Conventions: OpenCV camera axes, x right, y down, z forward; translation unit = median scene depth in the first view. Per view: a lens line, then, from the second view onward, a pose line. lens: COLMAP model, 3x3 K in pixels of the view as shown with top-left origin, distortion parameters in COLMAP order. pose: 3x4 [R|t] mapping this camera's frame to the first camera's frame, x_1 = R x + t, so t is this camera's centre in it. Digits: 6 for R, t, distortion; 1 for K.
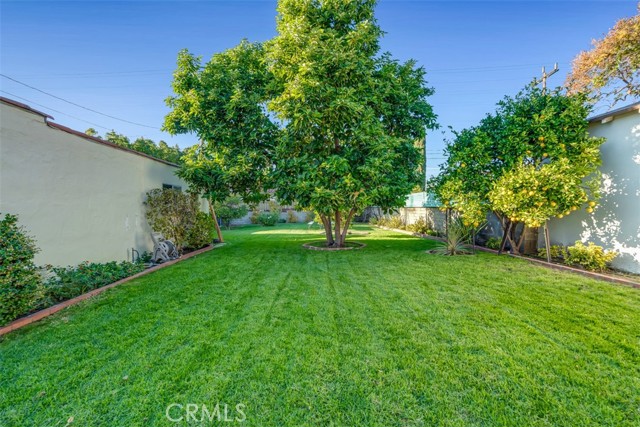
lens RADIAL K [[284.9, 0, 313.3], [0, 284.9, 208.0], [0, 0, 1]] dist [-0.007988, -0.000434]
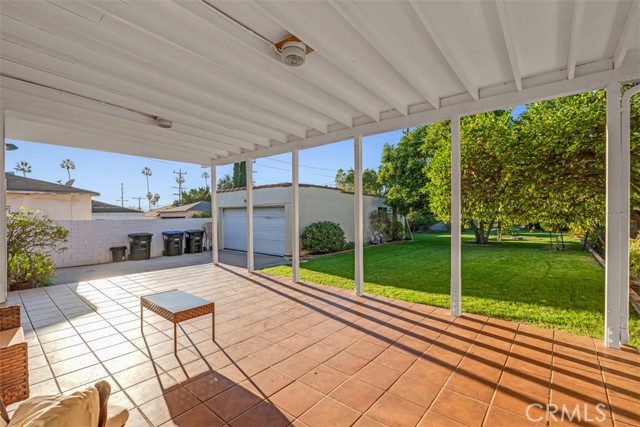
lens RADIAL K [[284.9, 0, 320.8], [0, 284.9, 215.7], [0, 0, 1]] dist [-0.007988, -0.000434]
pose [[0.761292, -0.005624, -0.648385, 0.505798], [0.008805, 0.999960, 0.001664, -0.035684], [0.648349, -0.006975, 0.761311, -0.857238]]
